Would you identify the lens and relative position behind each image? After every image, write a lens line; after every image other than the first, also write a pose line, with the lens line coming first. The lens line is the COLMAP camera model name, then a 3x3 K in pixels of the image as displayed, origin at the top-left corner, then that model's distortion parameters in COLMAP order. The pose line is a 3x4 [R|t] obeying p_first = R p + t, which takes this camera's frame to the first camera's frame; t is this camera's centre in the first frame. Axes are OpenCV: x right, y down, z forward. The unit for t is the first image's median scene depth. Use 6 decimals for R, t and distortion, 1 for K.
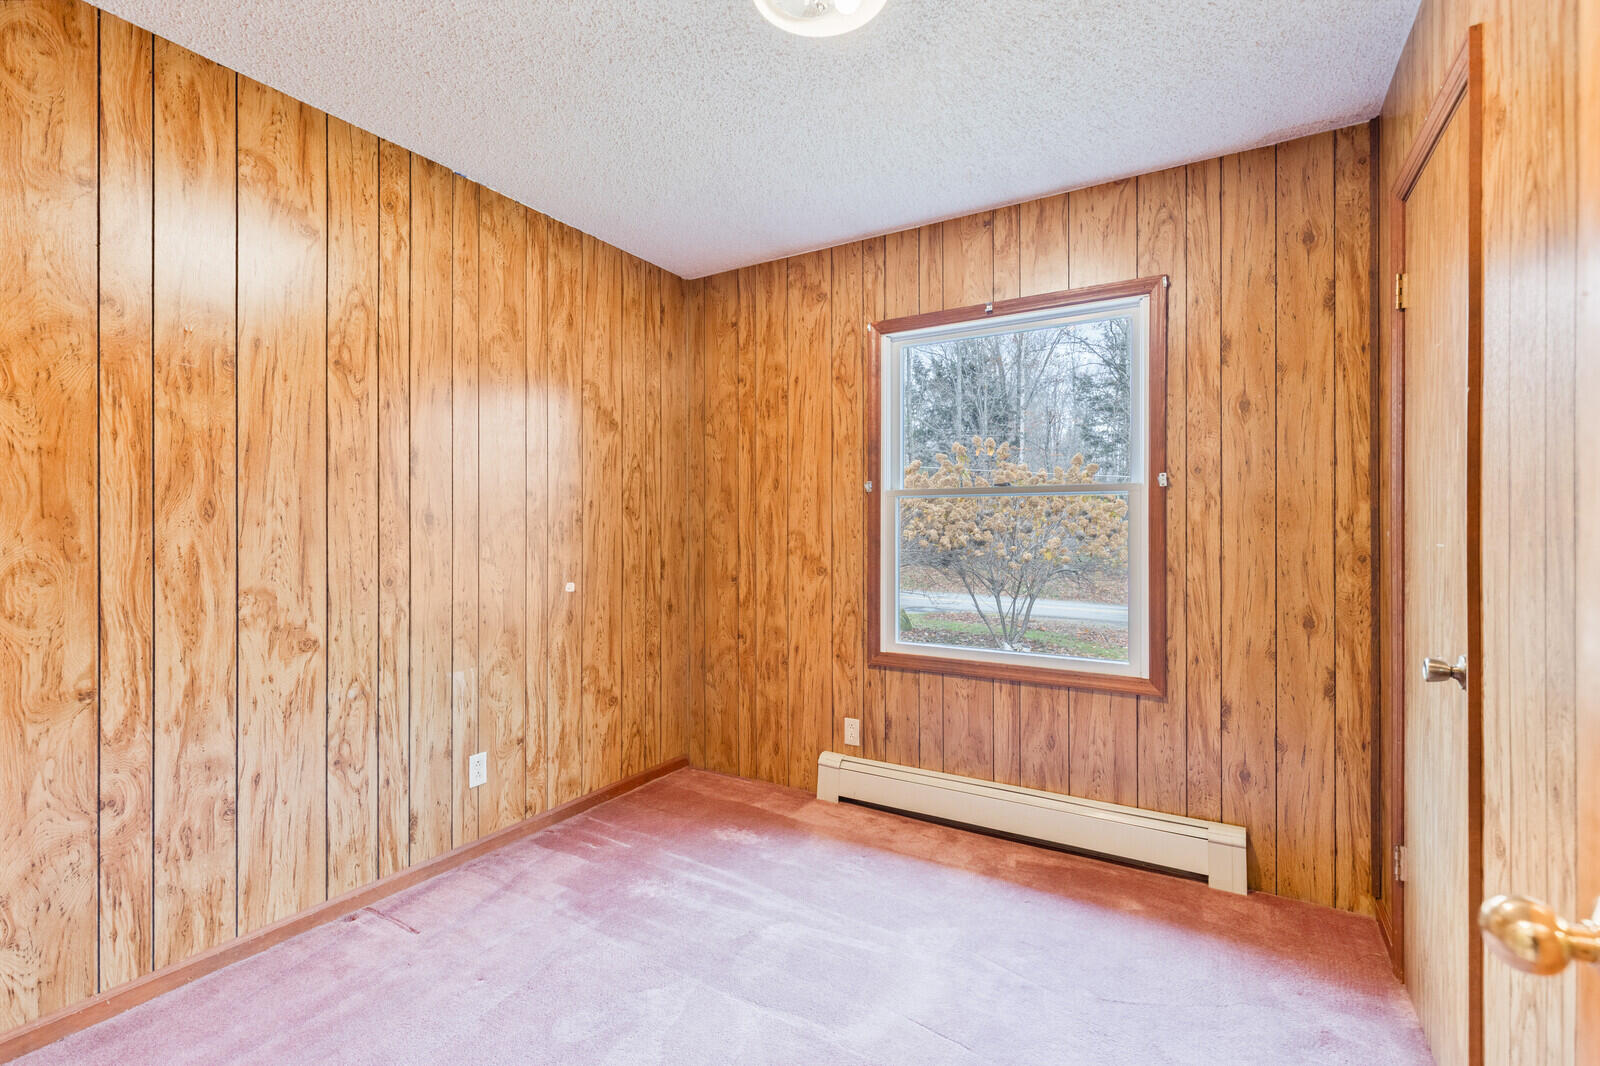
lens RADIAL K [[724.0, 0, 801.5], [0, 724.0, 529.5], [0, 0, 1]] dist [-0.002027, 0.000180]
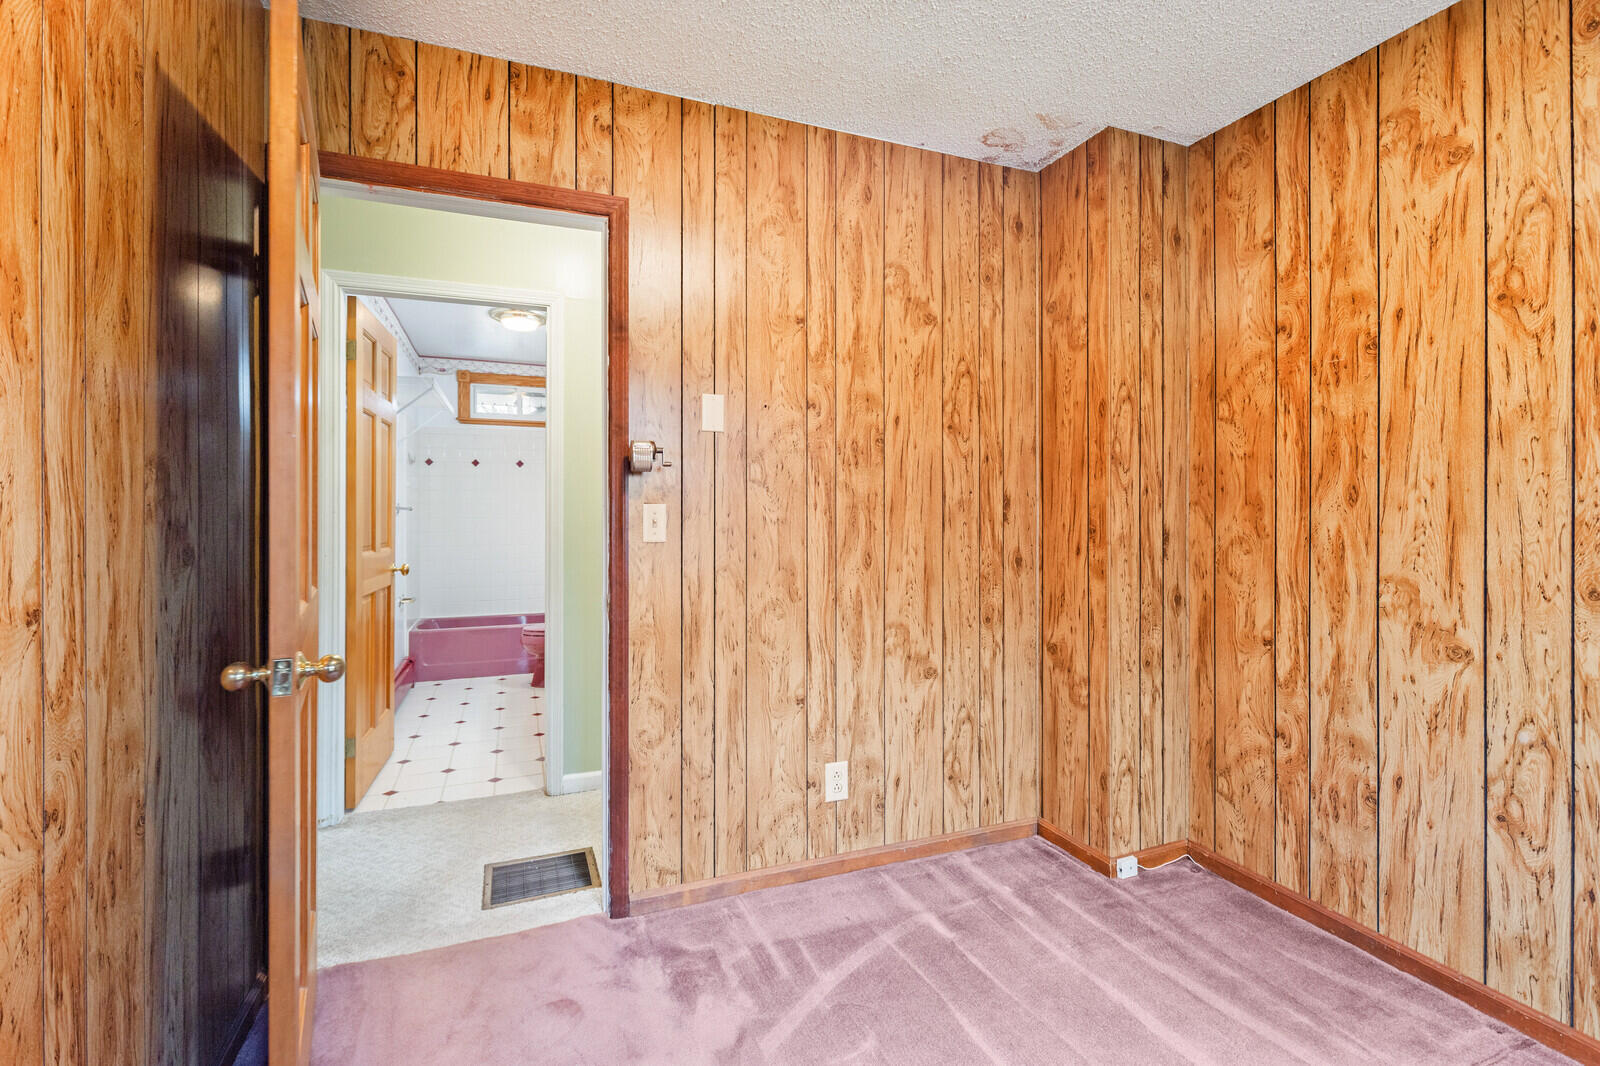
lens RADIAL K [[724.0, 0, 797.8], [0, 724.0, 517.6], [0, 0, 1]] dist [-0.002027, 0.000180]
pose [[-0.614573, 0.003961, -0.788850, 0.476149], [-0.005707, 0.999939, 0.009467, 0.000044], [0.788840, 0.010320, -0.614513, 0.997347]]
